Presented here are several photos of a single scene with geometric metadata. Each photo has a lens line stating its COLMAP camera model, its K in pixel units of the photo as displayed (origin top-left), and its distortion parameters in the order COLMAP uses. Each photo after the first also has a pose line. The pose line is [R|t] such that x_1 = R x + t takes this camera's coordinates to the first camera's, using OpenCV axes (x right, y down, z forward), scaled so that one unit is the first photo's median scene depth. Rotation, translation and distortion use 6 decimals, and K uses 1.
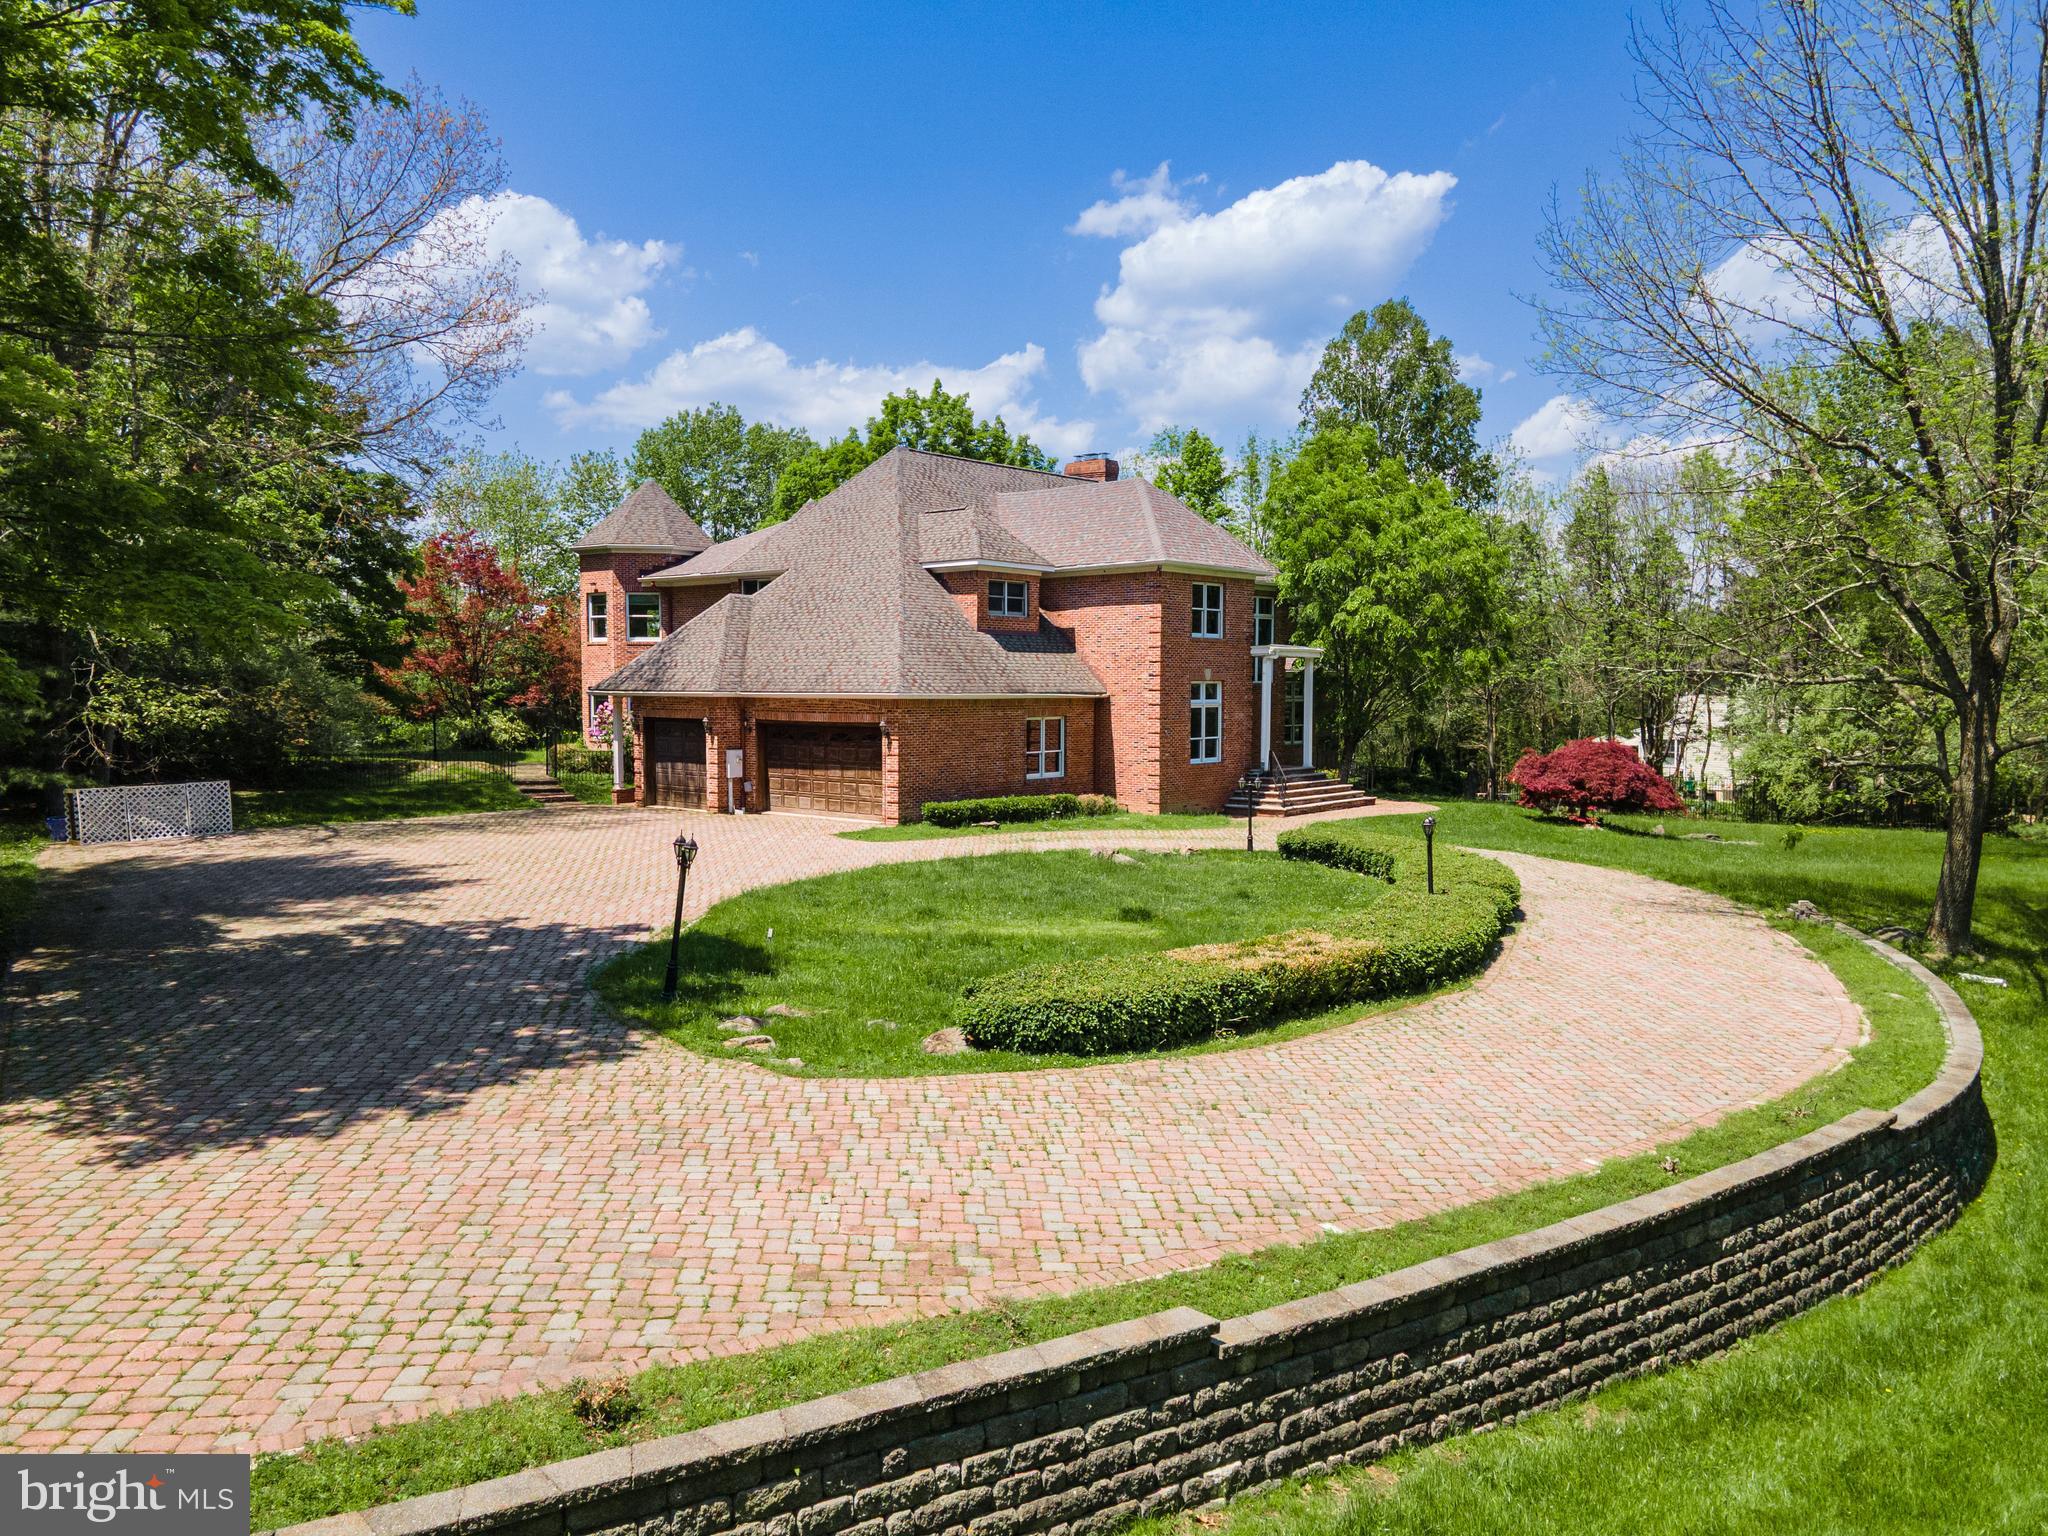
lens RADIAL K [[1460.9, 0, 987.4], [0, 1460.9, 765.0], [0, 0, 1]] dist [0.001105, -0.002552]
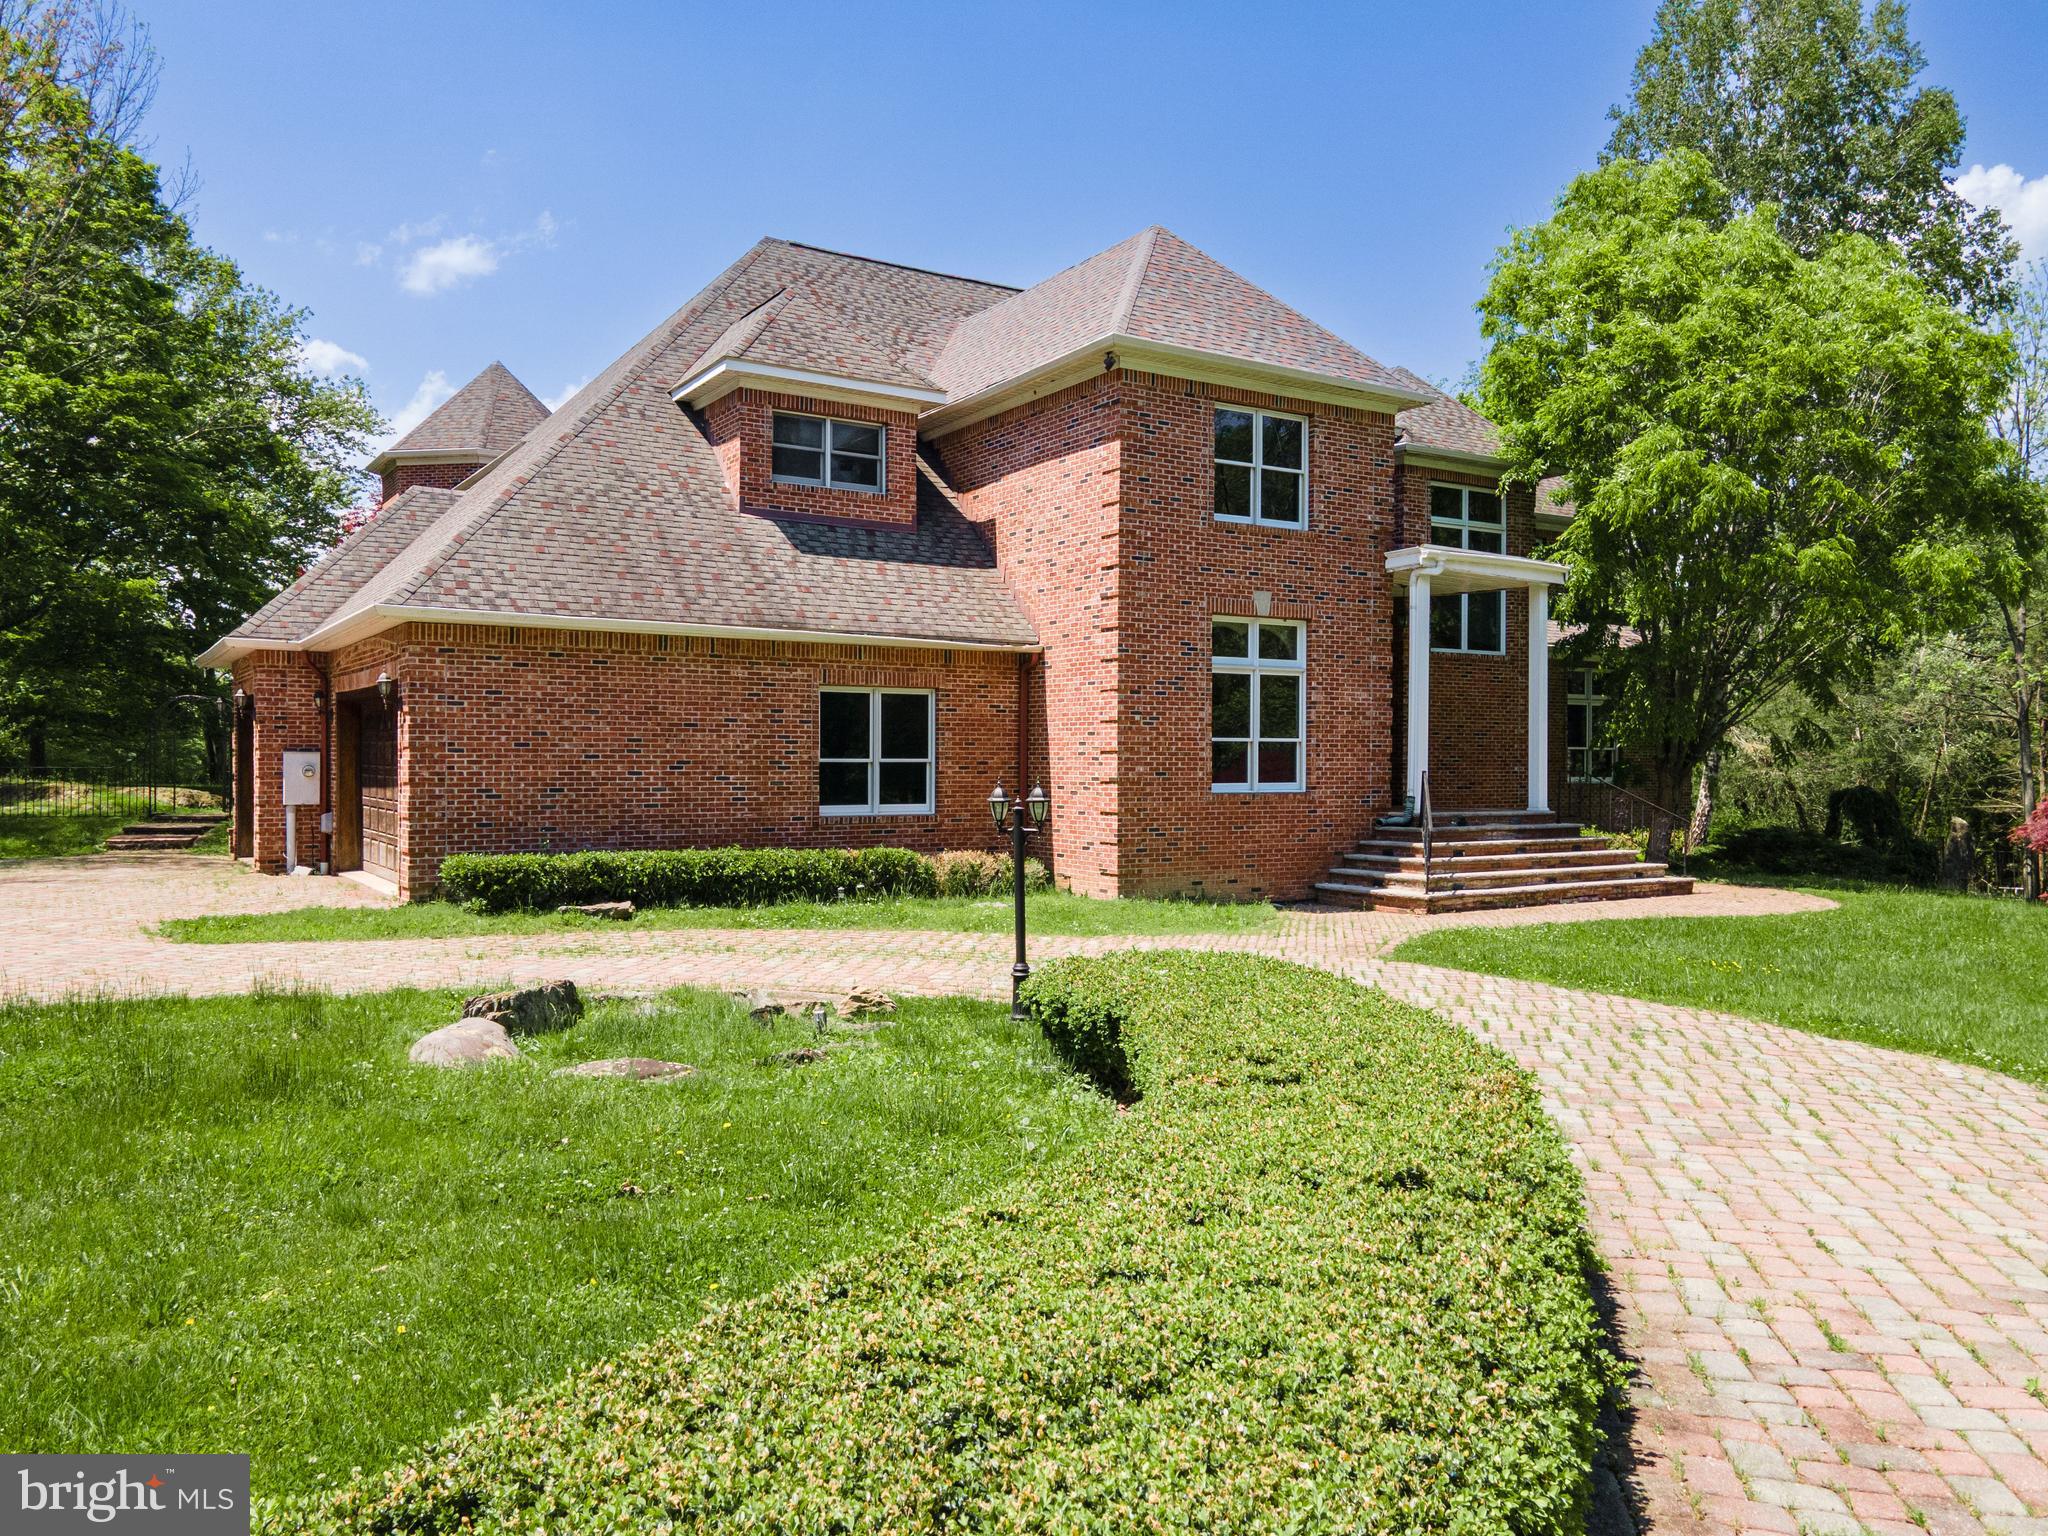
lens RADIAL K [[1476.2, 0, 1024.0], [0, 1476.2, 768.0], [0, 0, 1]] dist [0.029250, -0.004001]
pose [[0.958771, 0.003418, -0.284158, 0.218653], [-0.018825, 0.998495, -0.051506, 0.017112], [0.283555, 0.054731, 0.957393, 0.541369]]
